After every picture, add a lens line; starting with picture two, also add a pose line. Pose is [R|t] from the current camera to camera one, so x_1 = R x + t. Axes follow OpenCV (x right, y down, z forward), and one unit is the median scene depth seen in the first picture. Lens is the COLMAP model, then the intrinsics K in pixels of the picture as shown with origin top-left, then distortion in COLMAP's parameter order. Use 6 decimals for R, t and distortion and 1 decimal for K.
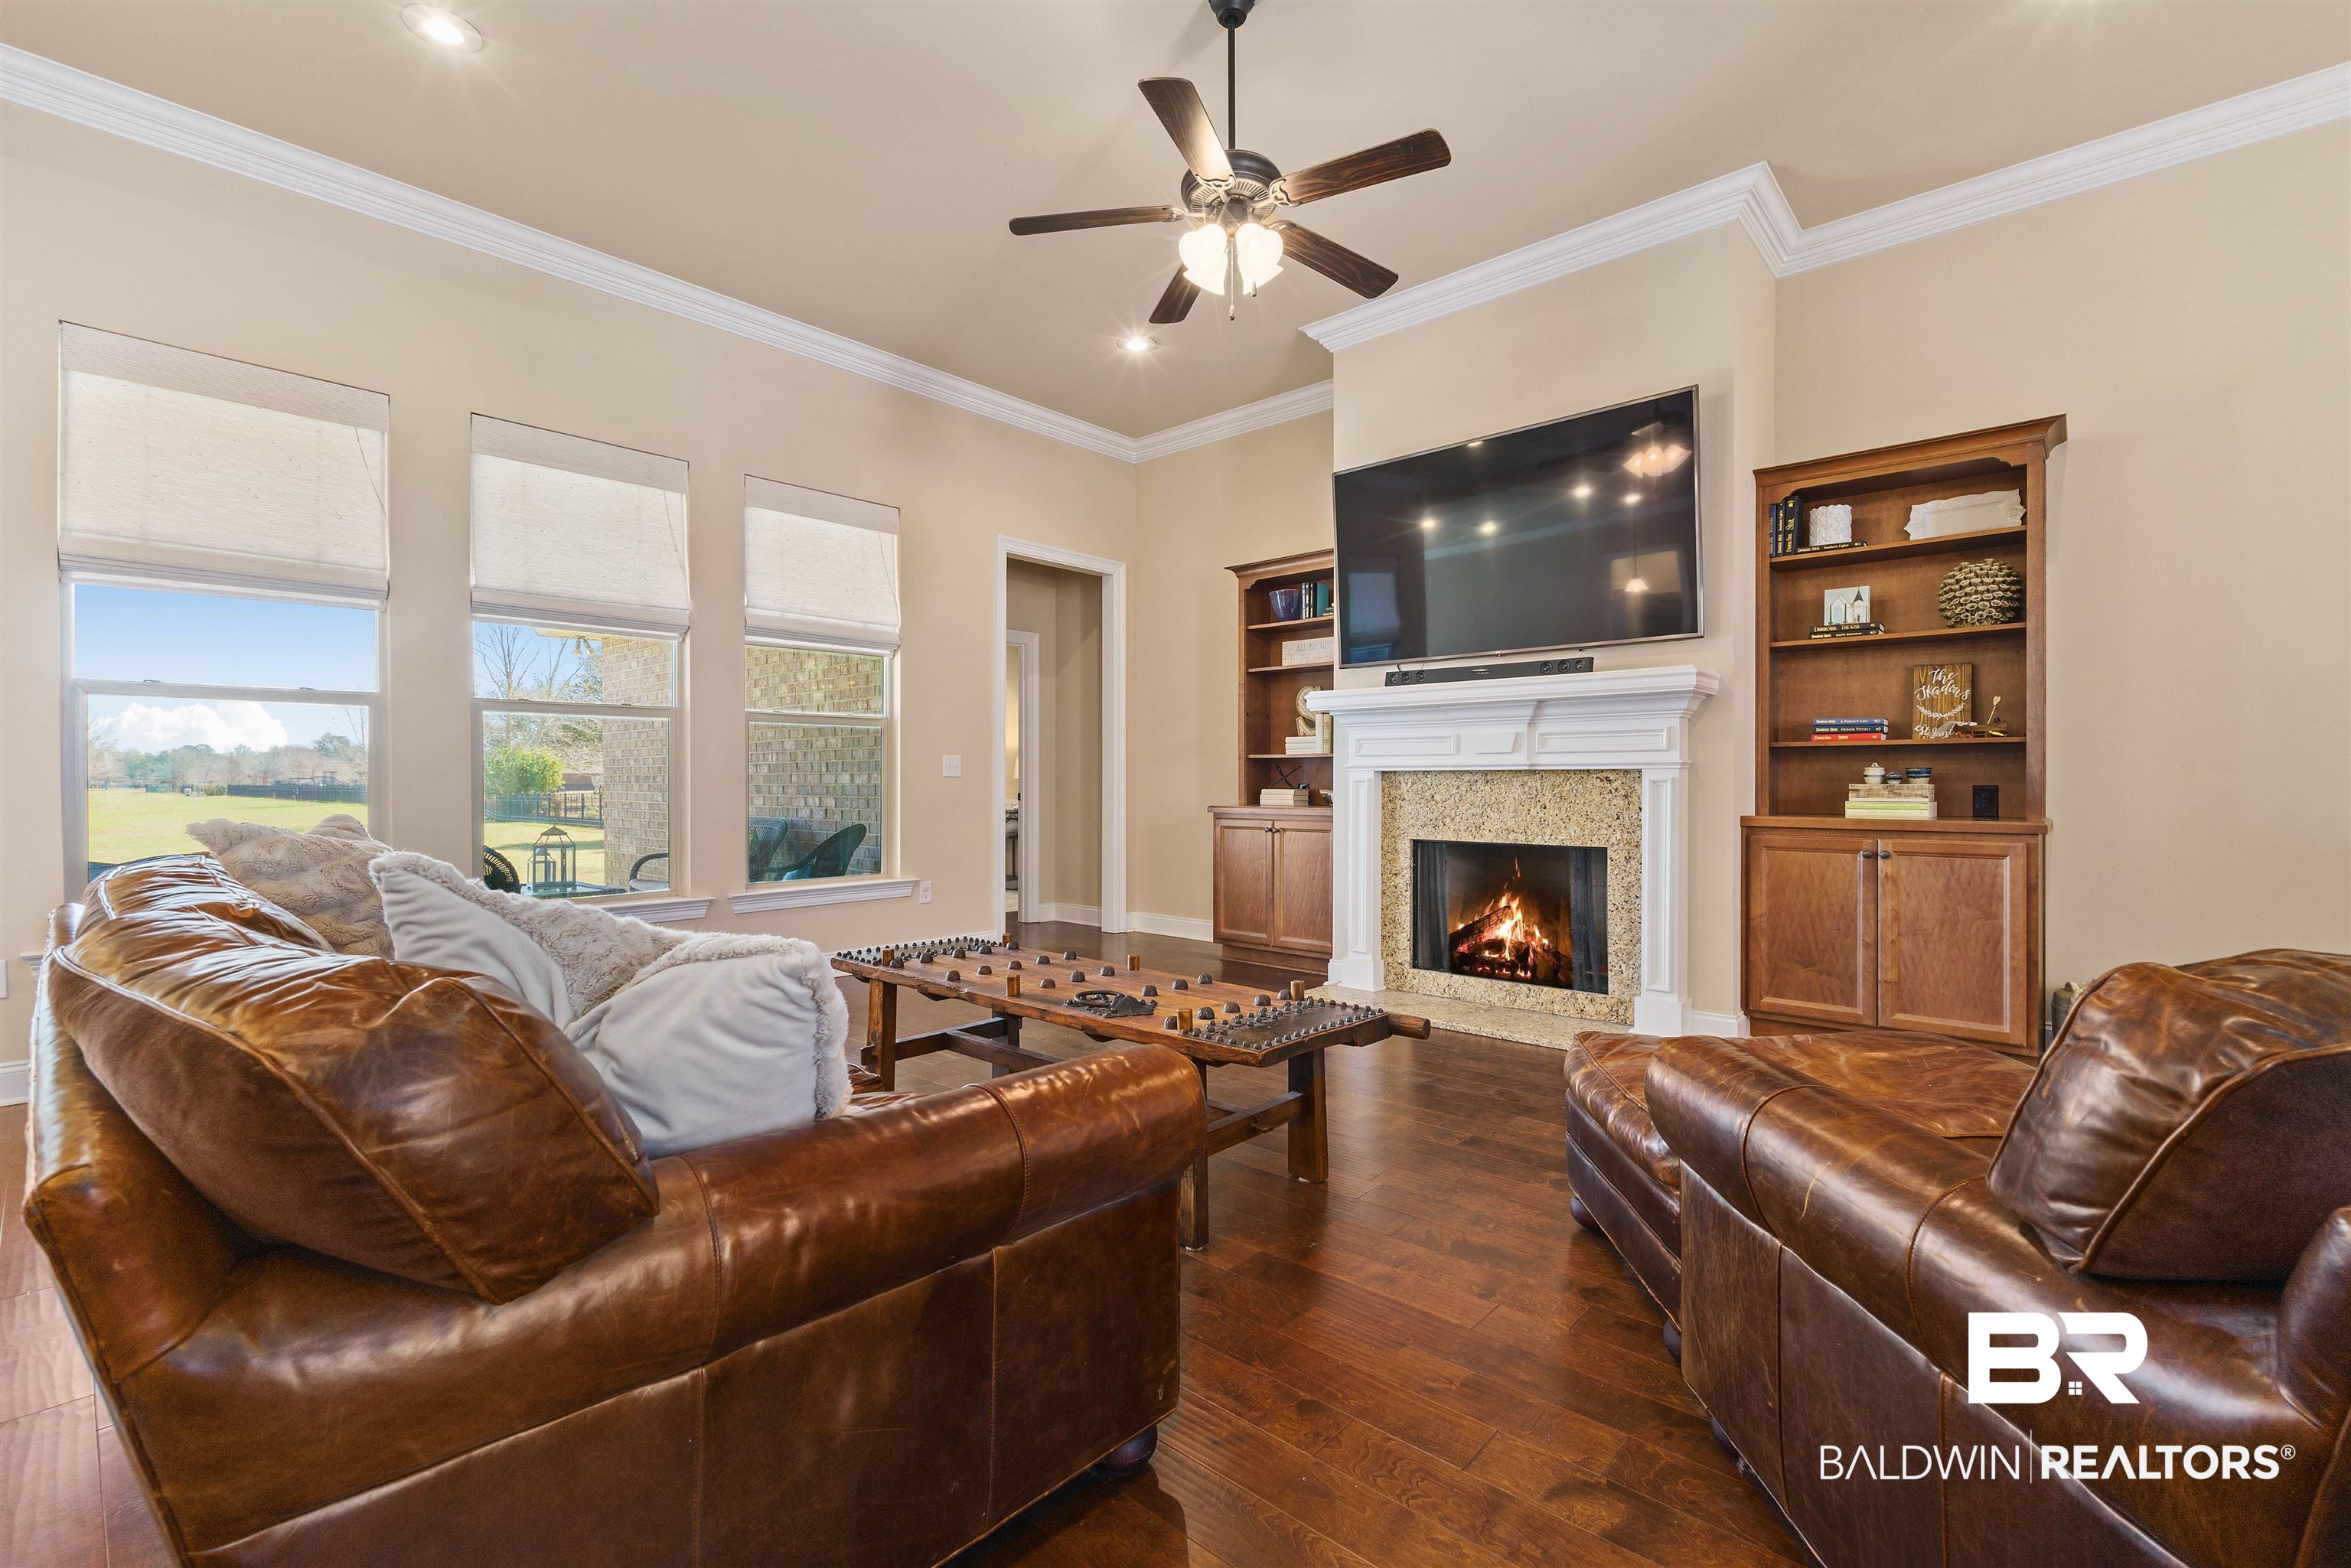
lens RADIAL K [[1015.5, 0, 1194.4], [0, 1015.5, 782.3], [0, 0, 1]] dist [-0.000811, 0.000148]
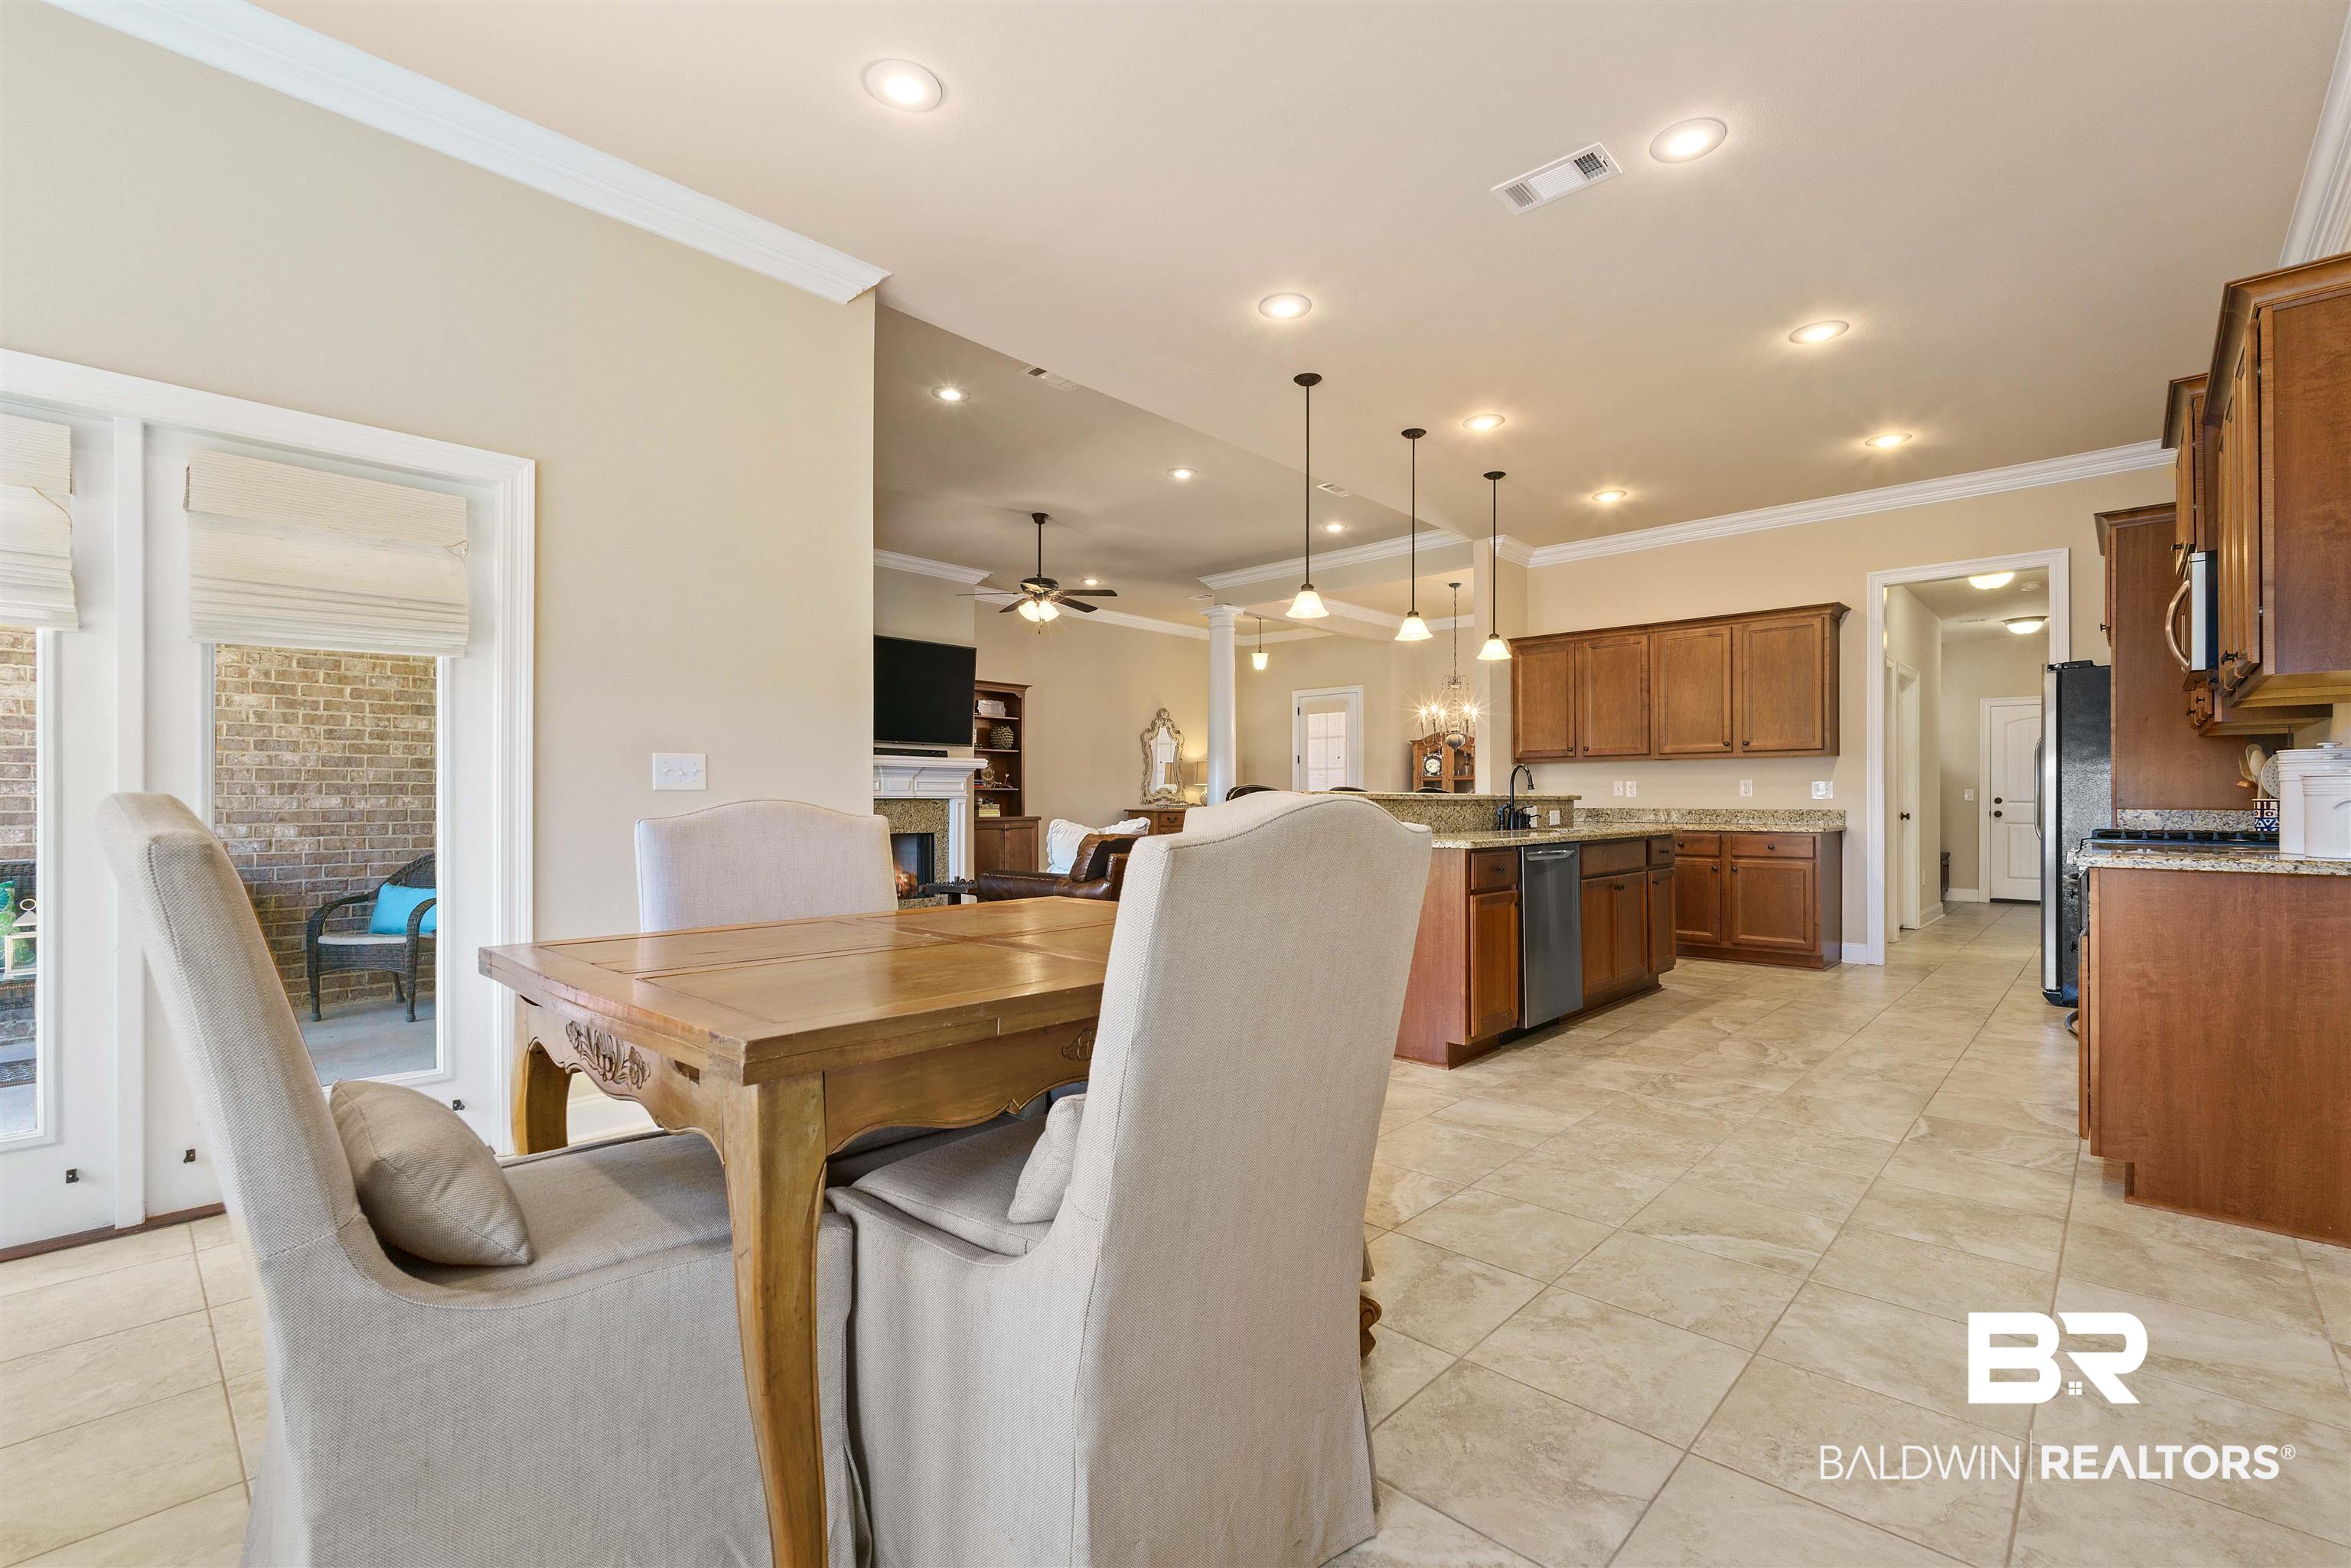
lens RADIAL K [[1015.5, 0, 1197.1], [0, 1015.5, 795.8], [0, 0, 1]] dist [-0.000811, 0.000148]
pose [[0.020135, 0.007837, 0.999767, -1.731319], [0.004872, 0.999957, -0.007937, 0.001714], [-0.999785, 0.005030, 0.020096, 0.333551]]
